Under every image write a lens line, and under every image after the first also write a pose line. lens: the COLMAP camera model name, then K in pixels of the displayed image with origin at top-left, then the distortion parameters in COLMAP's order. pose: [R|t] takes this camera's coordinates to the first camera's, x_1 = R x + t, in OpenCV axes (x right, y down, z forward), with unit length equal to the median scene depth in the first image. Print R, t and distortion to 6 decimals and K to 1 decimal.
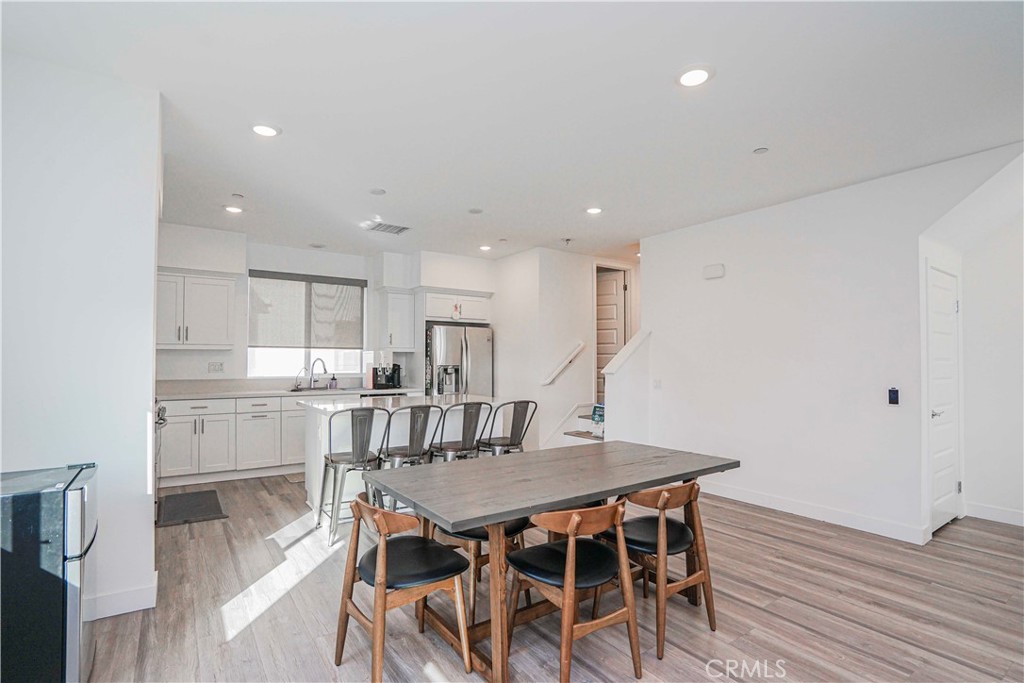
lens RADIAL K [[492.2, 0, 508.6], [0, 492.2, 347.7], [0, 0, 1]] dist [-0.067785, 0.028270]
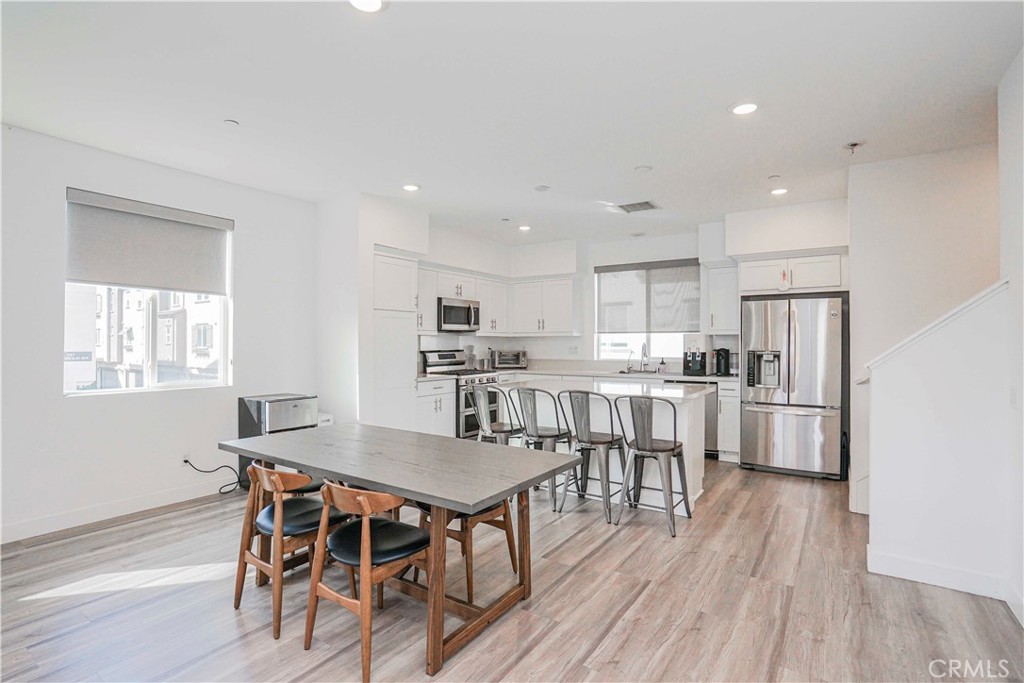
lens RADIAL K [[497.6, 0, 522.9], [0, 497.6, 337.4], [0, 0, 1]] dist [-0.042147, 0.022663]
pose [[0.372777, -0.013418, -0.927824, 0.490107], [0.024279, 0.999694, -0.004703, 0.009521], [0.927603, -0.020773, 0.372989, 0.363725]]
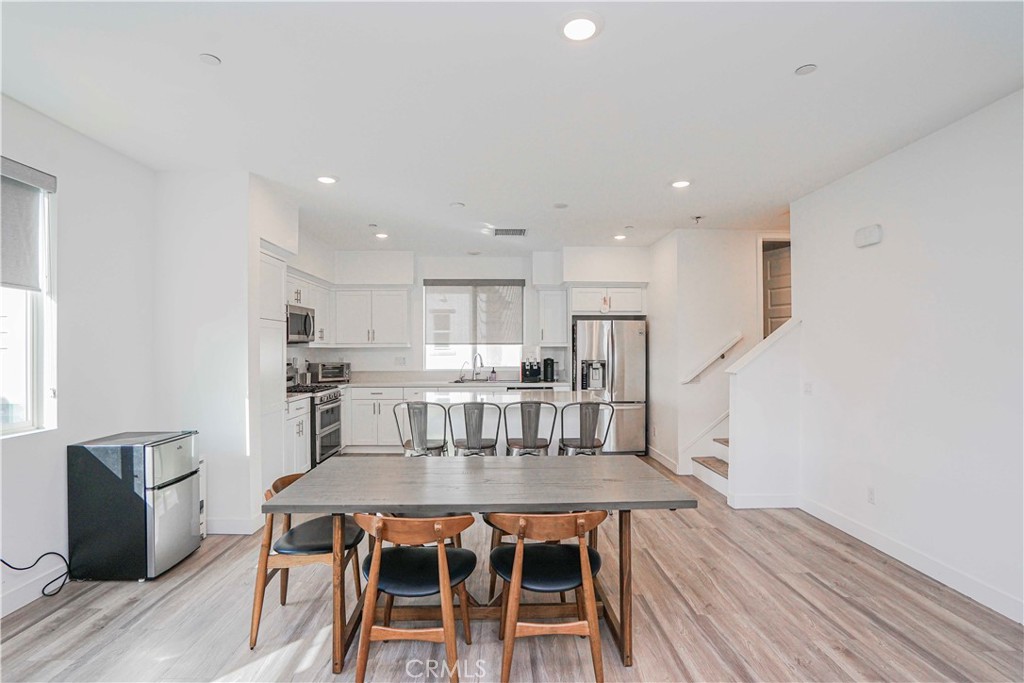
lens RADIAL K [[496.6, 0, 512.0], [0, 496.6, 341.5], [0, 0, 1]] dist [-0.048333, 0.026514]
pose [[0.841523, -0.012330, -0.540081, 0.290626], [0.019342, 0.999786, 0.007312, -0.012571], [0.539875, -0.016599, 0.841581, 0.080654]]
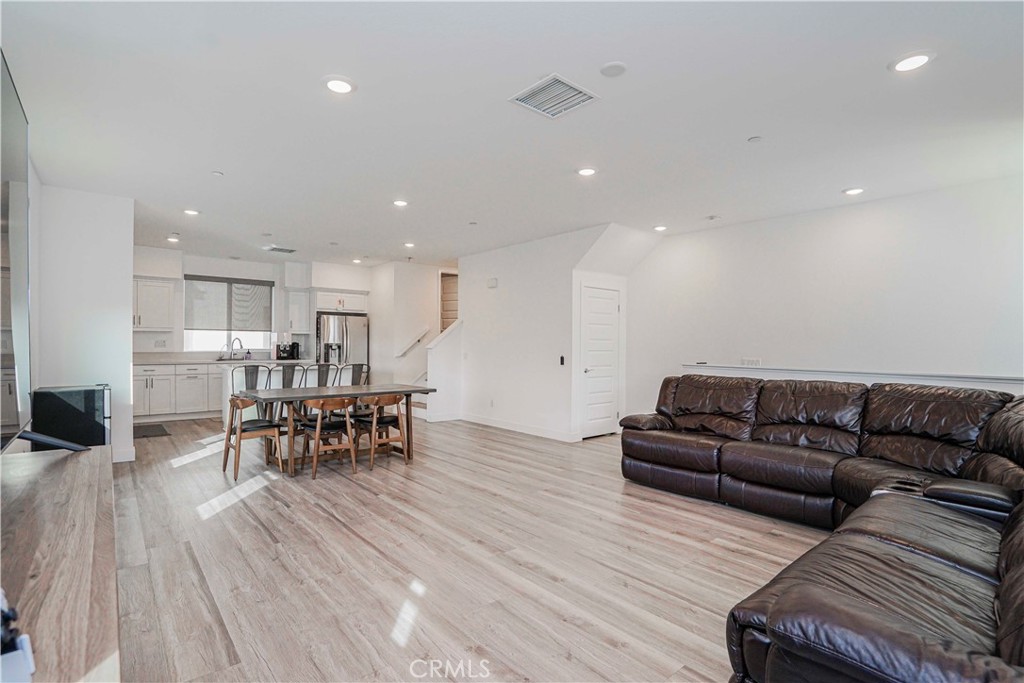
lens RADIAL K [[492.2, 0, 497.4], [0, 492.2, 344.6], [0, 0, 1]] dist [-0.042202, 0.009995]
pose [[0.997072, 0.004108, 0.076352, 0.251995], [-0.006227, 0.999602, 0.027531, -0.002403], [-0.076209, -0.027926, 0.996701, -0.455472]]
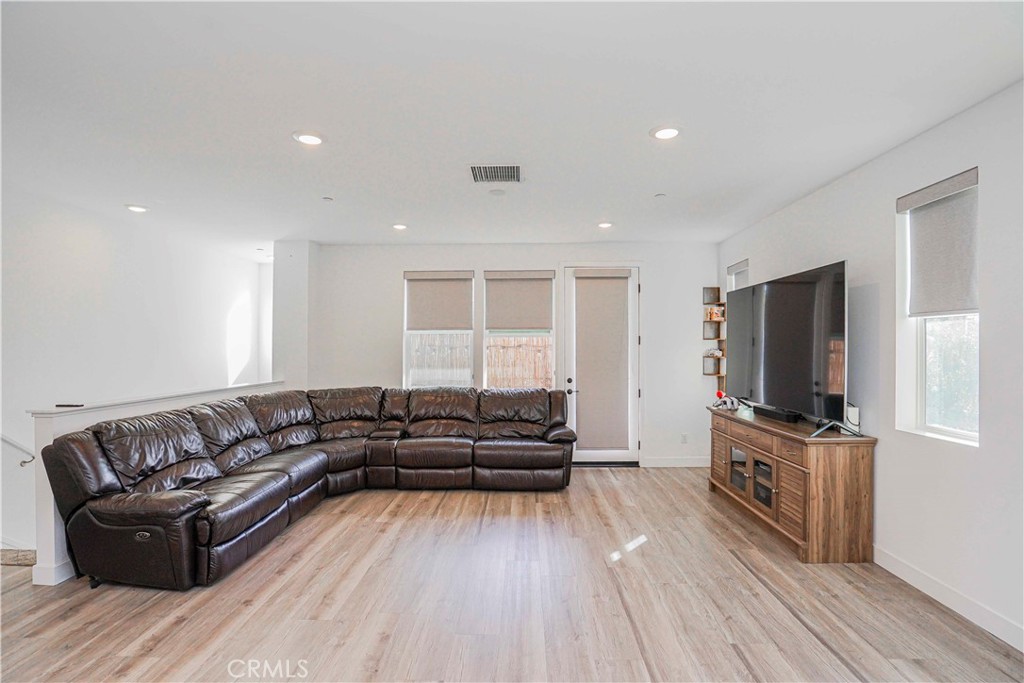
lens RADIAL K [[483.6, 0, 524.4], [0, 483.6, 345.8], [0, 0, 1]] dist [-0.036848, 0.007350]
pose [[-0.819064, -0.003057, 0.573694, -0.012990], [-0.021737, 0.999433, -0.025708, -0.009631], [-0.573290, -0.033527, -0.818666, 0.462594]]
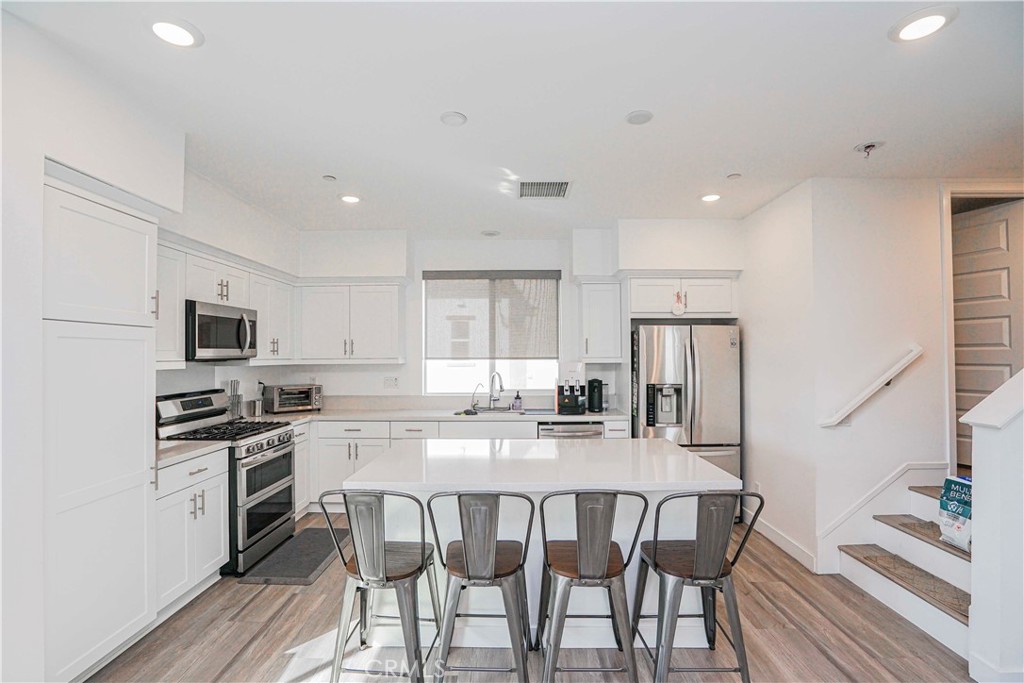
lens RADIAL K [[471.4, 0, 510.7], [0, 471.4, 346.7], [0, 0, 1]] dist [-0.041527, 0.000160]
pose [[0.813090, -0.016098, -0.581916, 0.085769], [0.020822, 0.999782, 0.001437, -0.021103], [0.581766, -0.013285, 0.813248, 0.373054]]
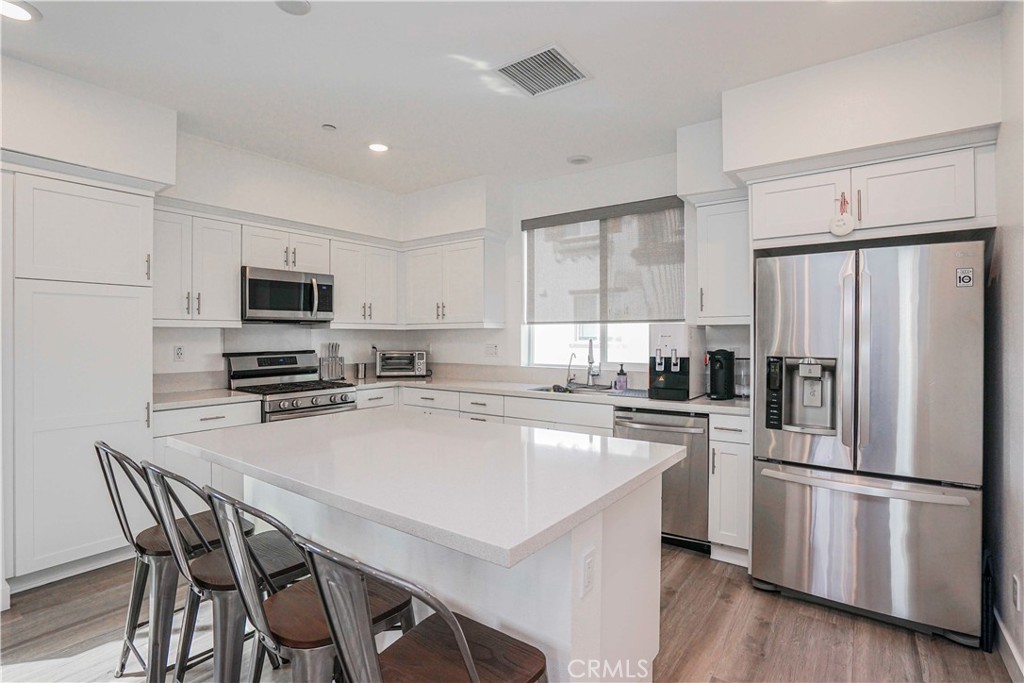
lens RADIAL K [[498.2, 0, 509.8], [0, 498.2, 334.1], [0, 0, 1]] dist [-0.037701, 0.012629]
pose [[0.315673, -0.007055, -0.948842, 0.179627], [0.027458, 0.999621, 0.001703, 0.011730], [0.948471, -0.026591, 0.315747, 0.694793]]
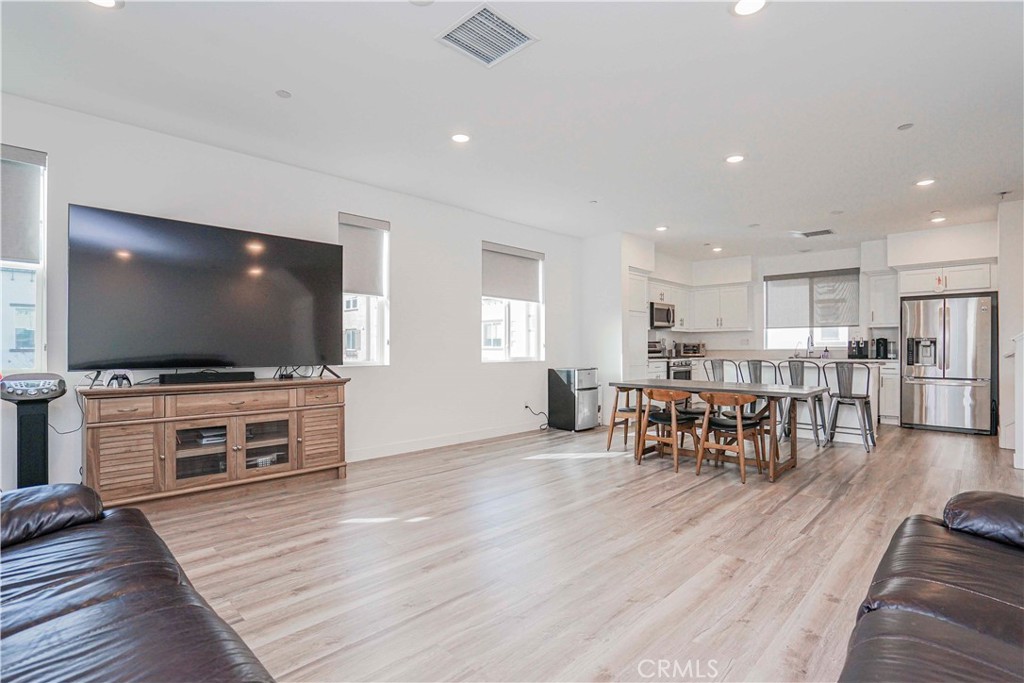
lens RADIAL K [[492.2, 0, 508.6], [0, 492.2, 347.7], [0, 0, 1]] dist [-0.067785, 0.028270]
pose [[0.179842, -0.005267, -0.983681, 0.742111], [0.027065, 0.999634, -0.000405, 0.034799], [0.983323, -0.026550, 0.179918, -0.042198]]
